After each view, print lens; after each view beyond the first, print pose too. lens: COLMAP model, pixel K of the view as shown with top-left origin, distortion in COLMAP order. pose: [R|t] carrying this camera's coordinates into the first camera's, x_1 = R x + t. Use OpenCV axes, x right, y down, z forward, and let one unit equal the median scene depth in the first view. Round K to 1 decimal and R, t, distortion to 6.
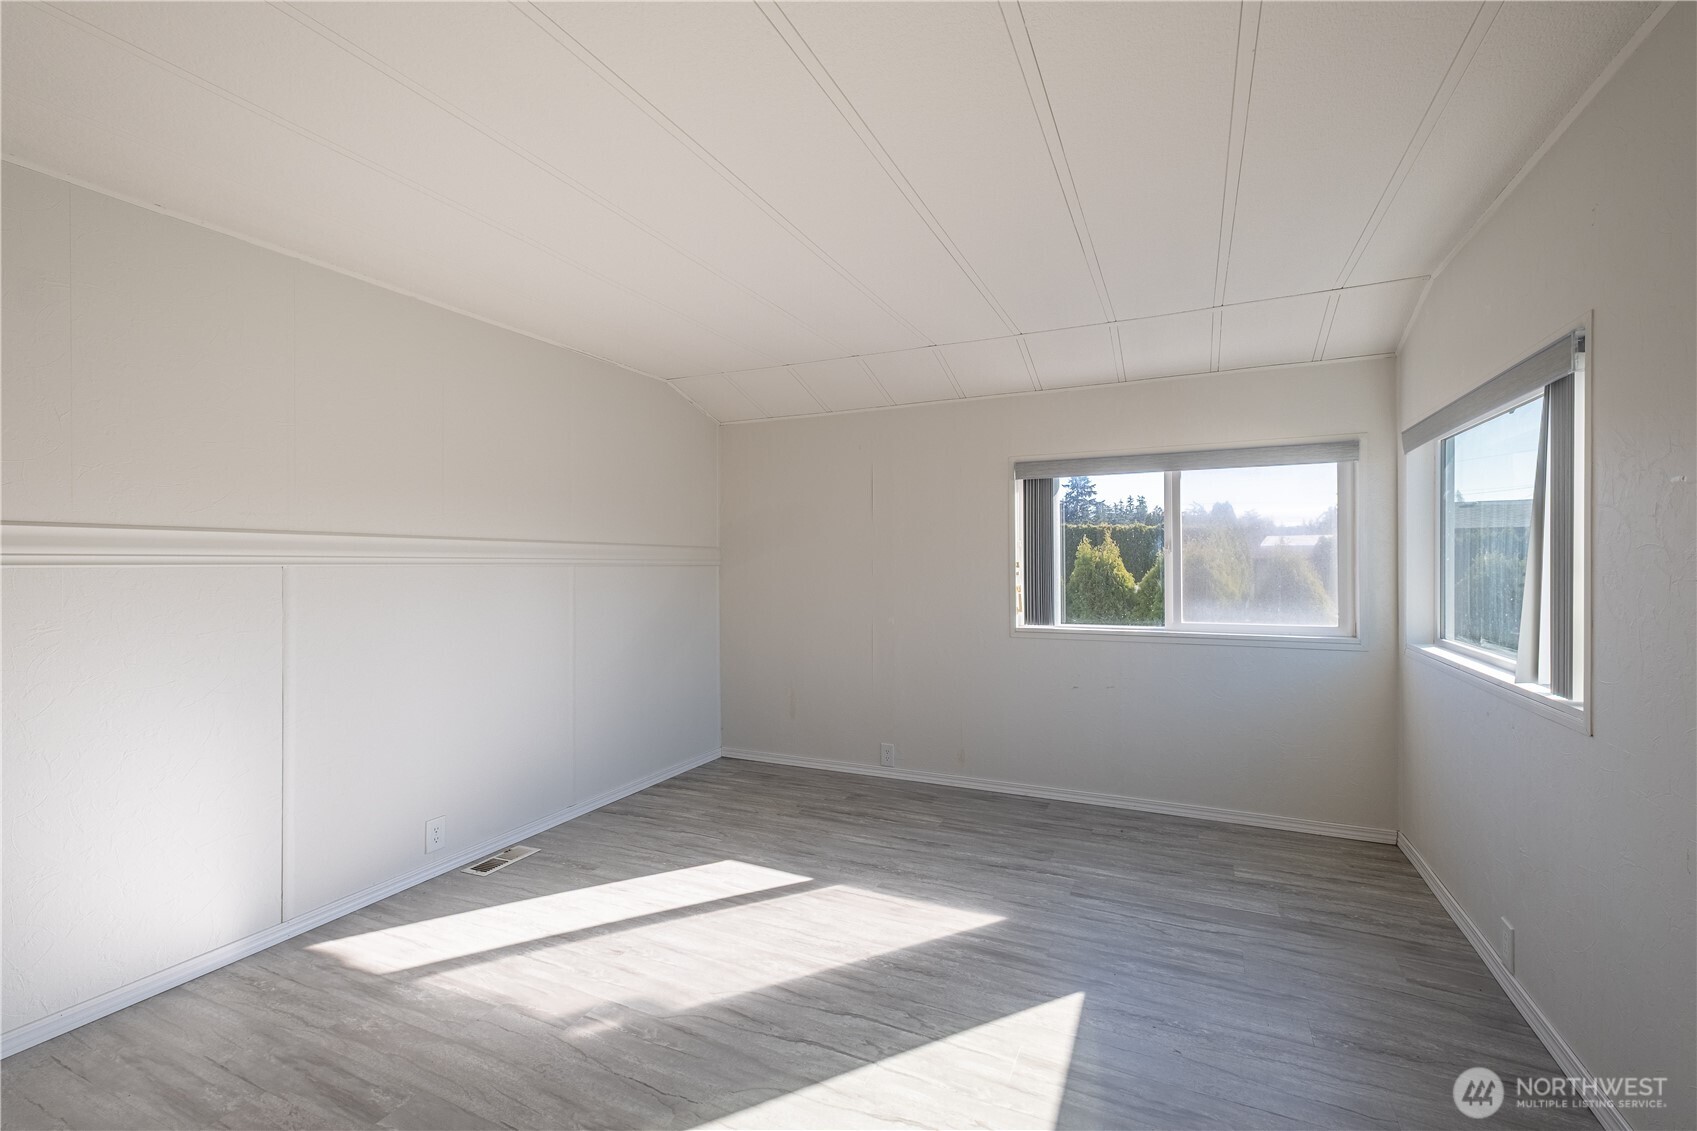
lens RADIAL K [[727.4, 0, 848.5], [0, 727.4, 565.5], [0, 0, 1]] dist [-0.001636, -0.000339]
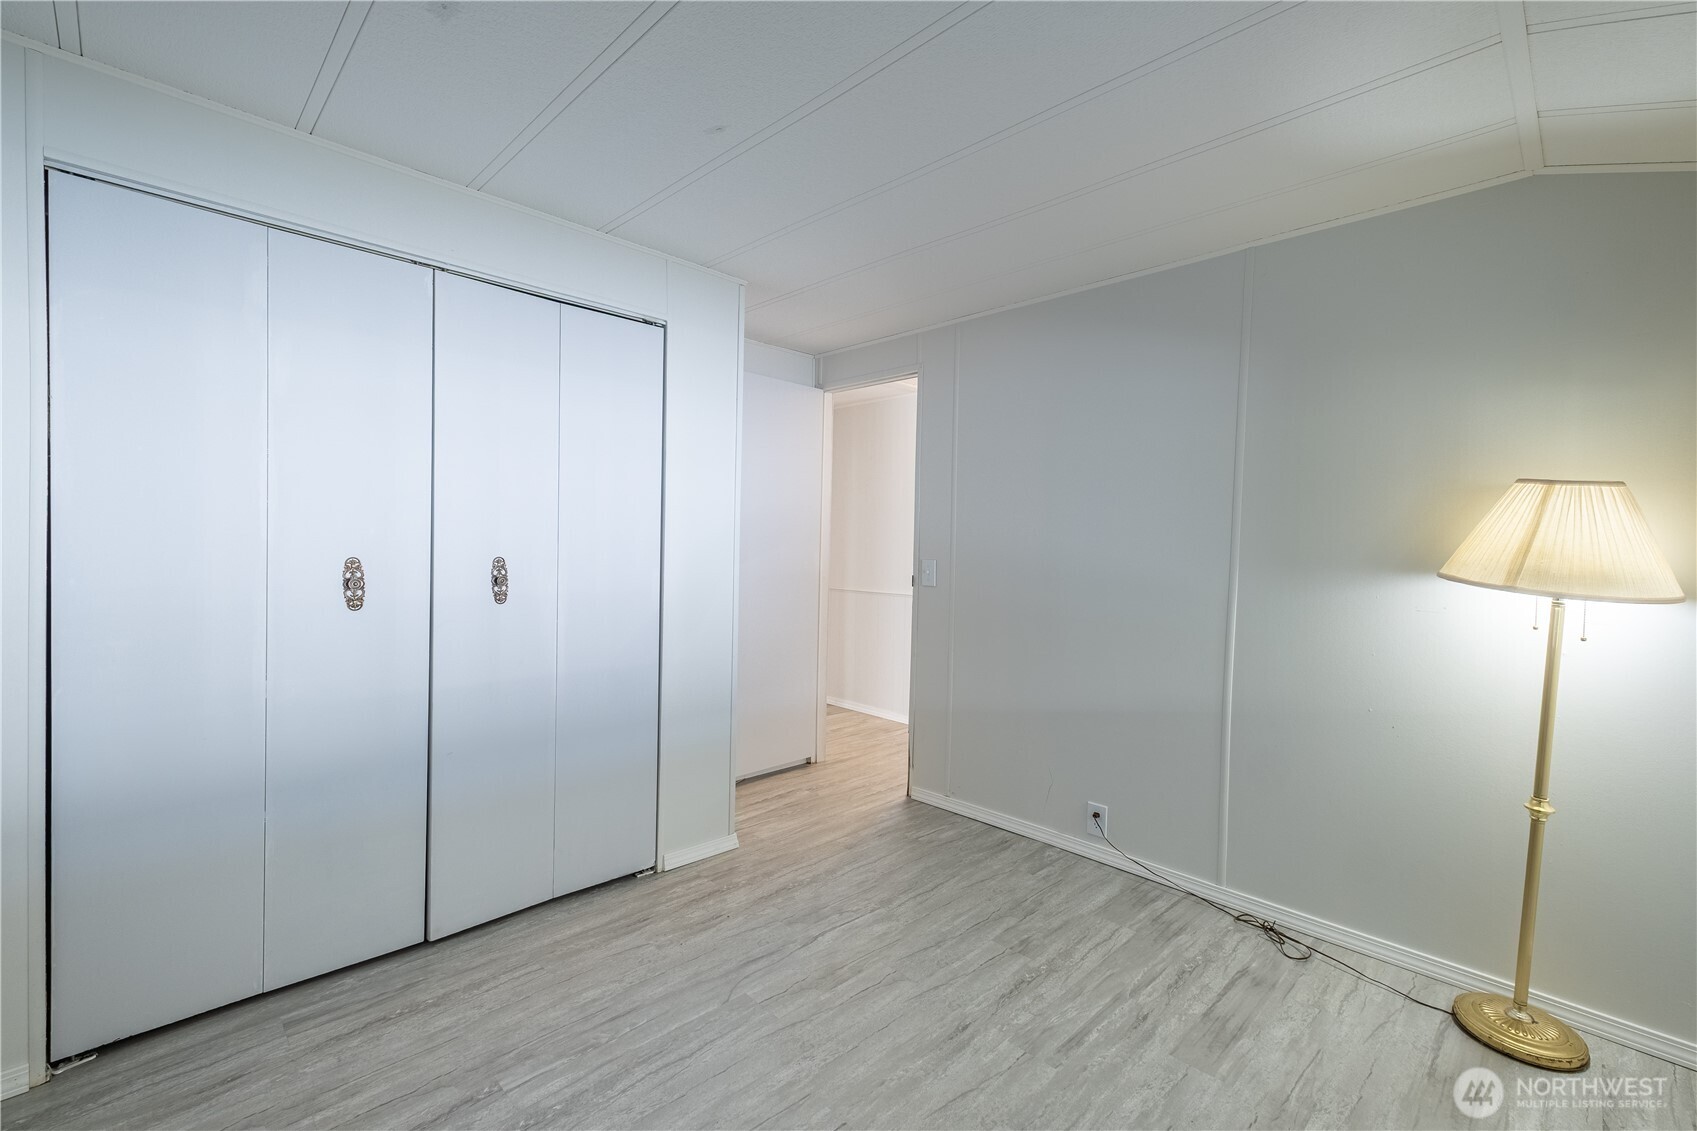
lens RADIAL K [[727.4, 0, 848.5], [0, 727.4, 565.5], [0, 0, 1]] dist [-0.001636, -0.000339]
pose [[0.332910, -0.015740, 0.942827, -0.363534], [-0.015739, 0.999629, 0.022245, -0.010912], [-0.942827, -0.022245, 0.332539, 0.149431]]
